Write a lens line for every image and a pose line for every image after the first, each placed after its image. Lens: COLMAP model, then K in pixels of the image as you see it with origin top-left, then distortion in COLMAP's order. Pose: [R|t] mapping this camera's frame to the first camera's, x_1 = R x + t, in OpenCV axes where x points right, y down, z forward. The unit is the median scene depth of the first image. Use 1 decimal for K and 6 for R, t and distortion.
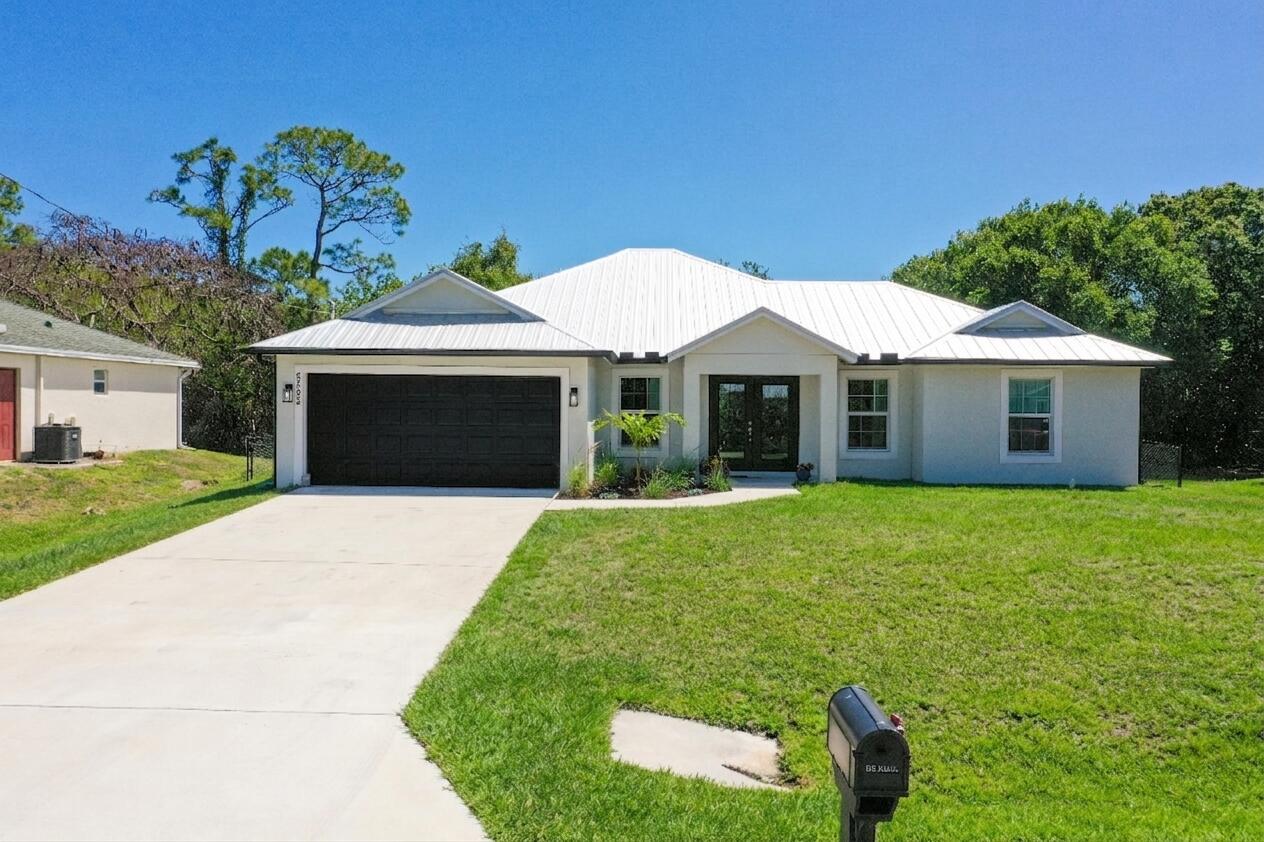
lens RADIAL K [[1024.4, 0, 632.0], [0, 1024.4, 421.0], [0, 0, 1]] dist [0.002814, 0.003768]
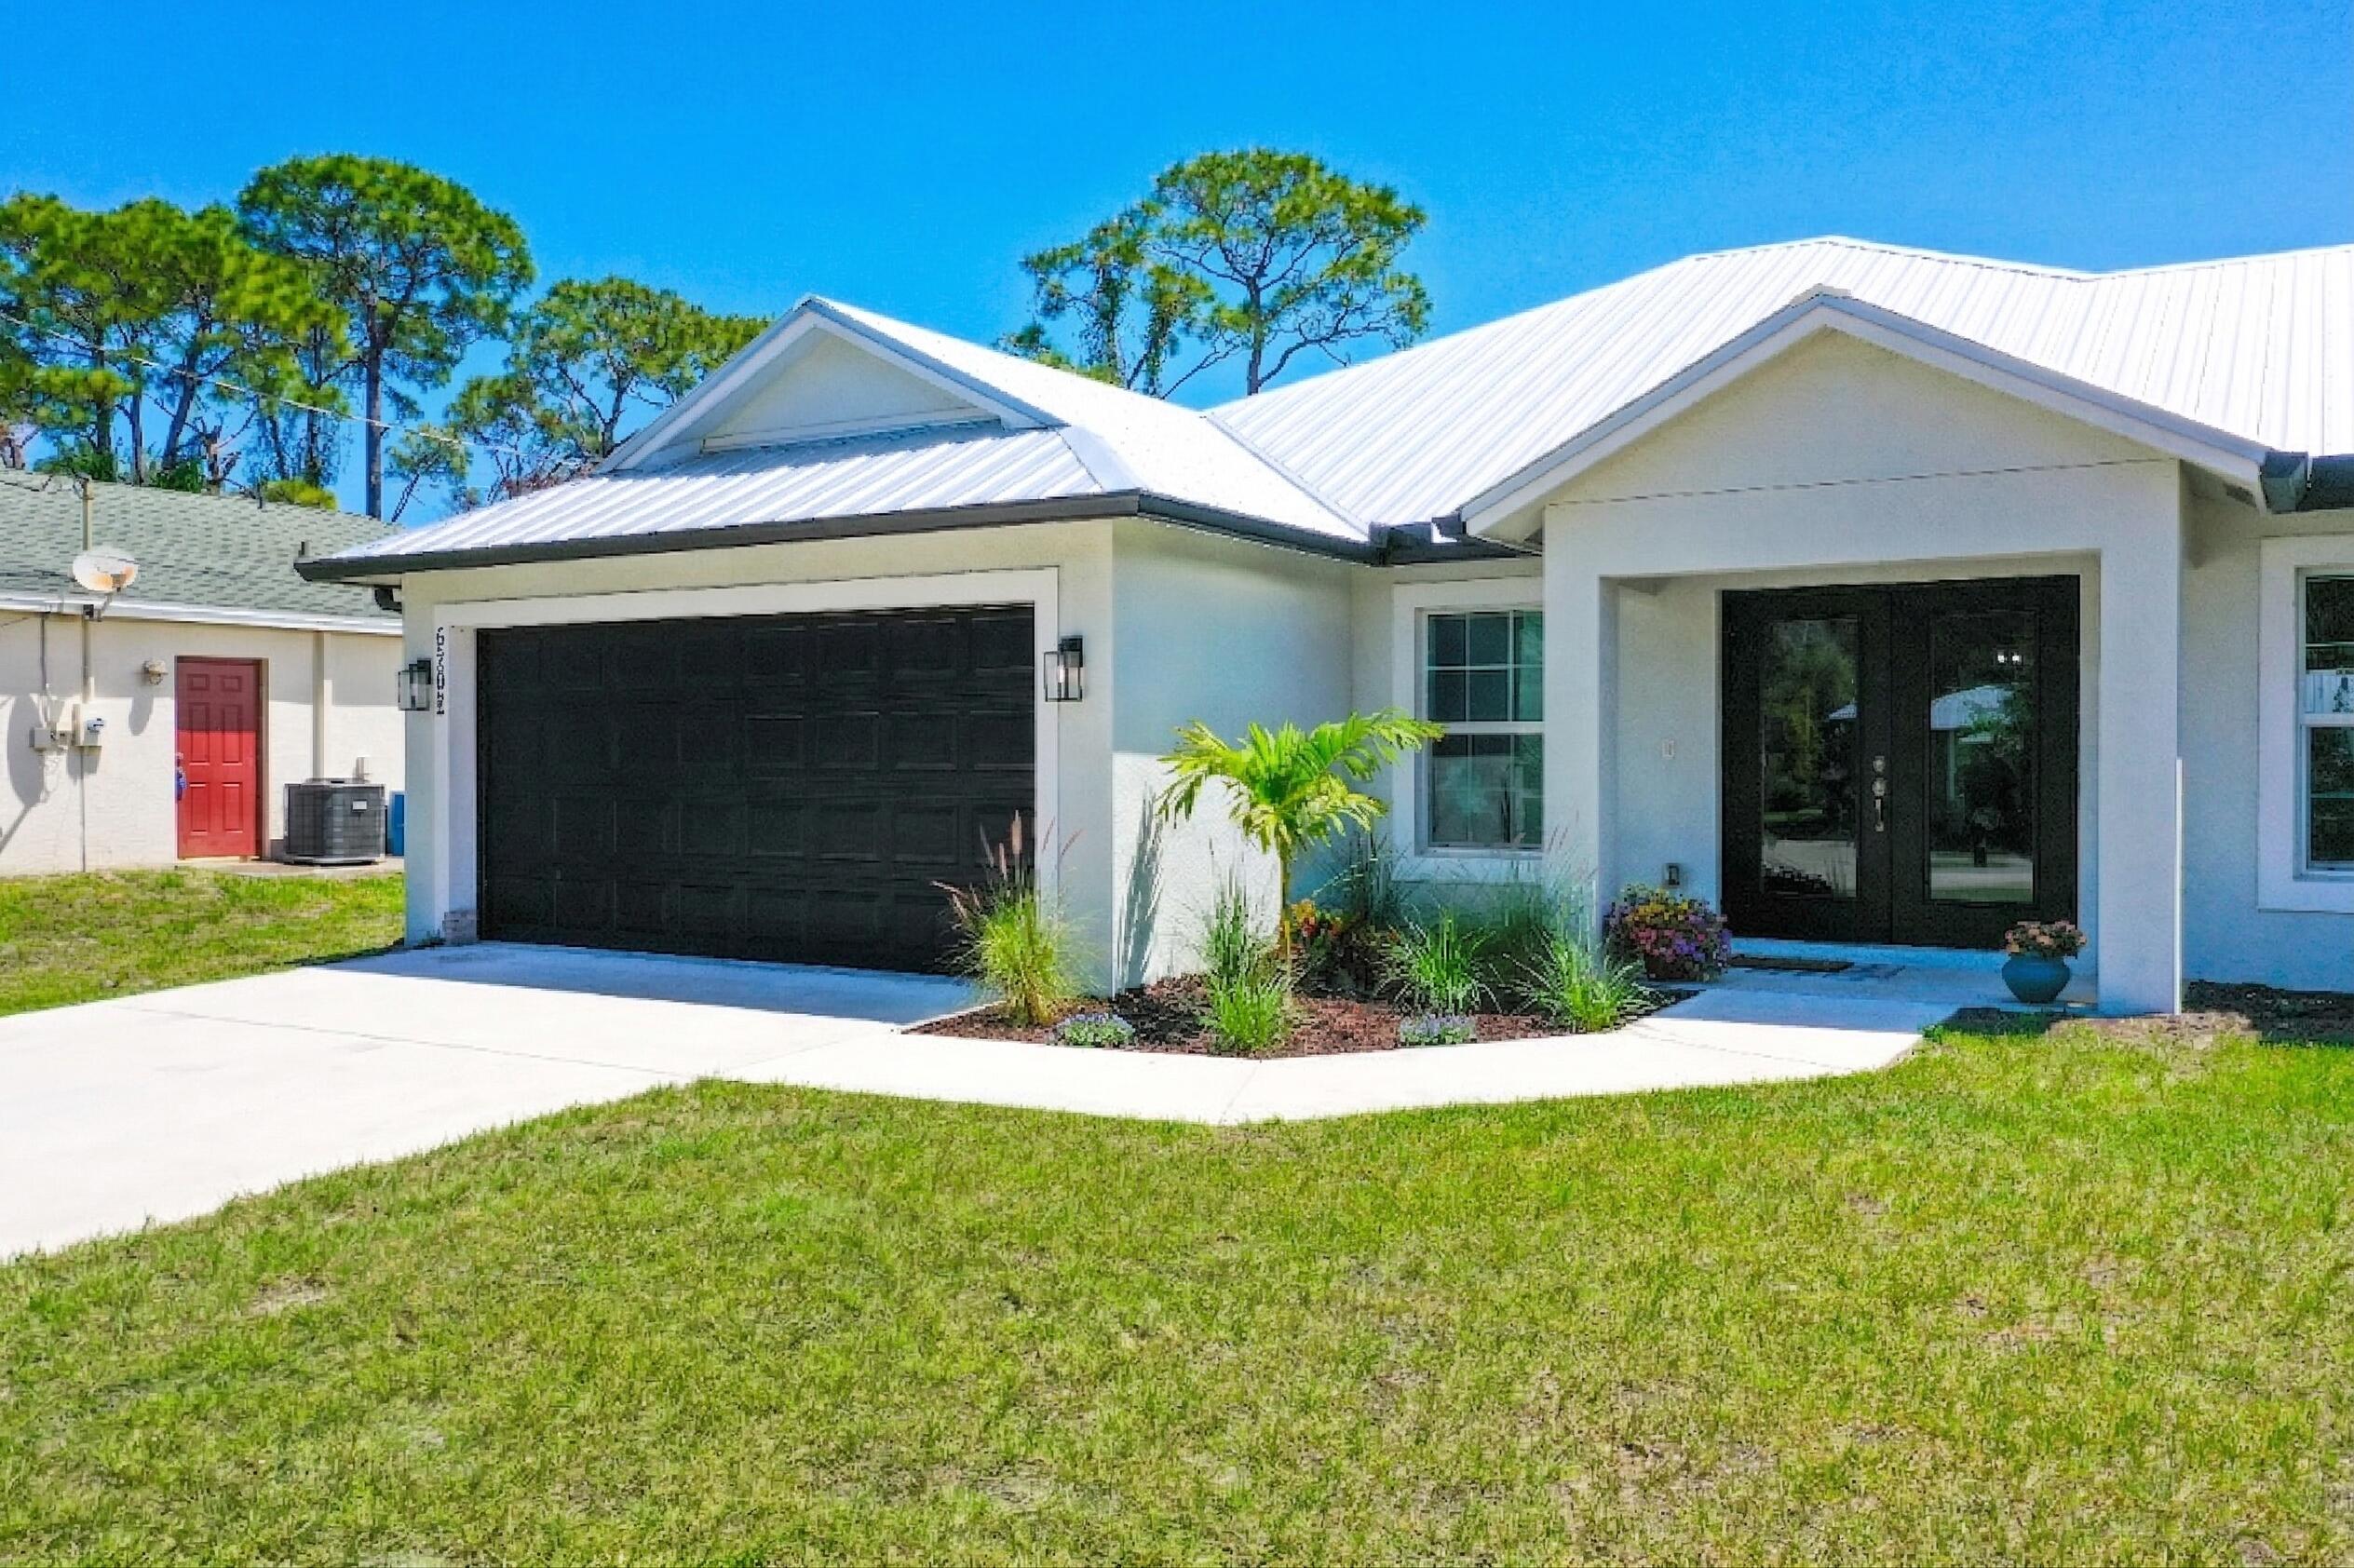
lens RADIAL K [[1907.8, 0, 1177.0], [0, 1907.8, 784.0], [0, 0, 1]] dist [0.002814, 0.003768]
pose [[0.875012, -0.002266, -0.484096, 0.198755], [0.001536, 0.999997, -0.001906, 0.008037], [0.484099, 0.000924, 0.875013, 0.486194]]
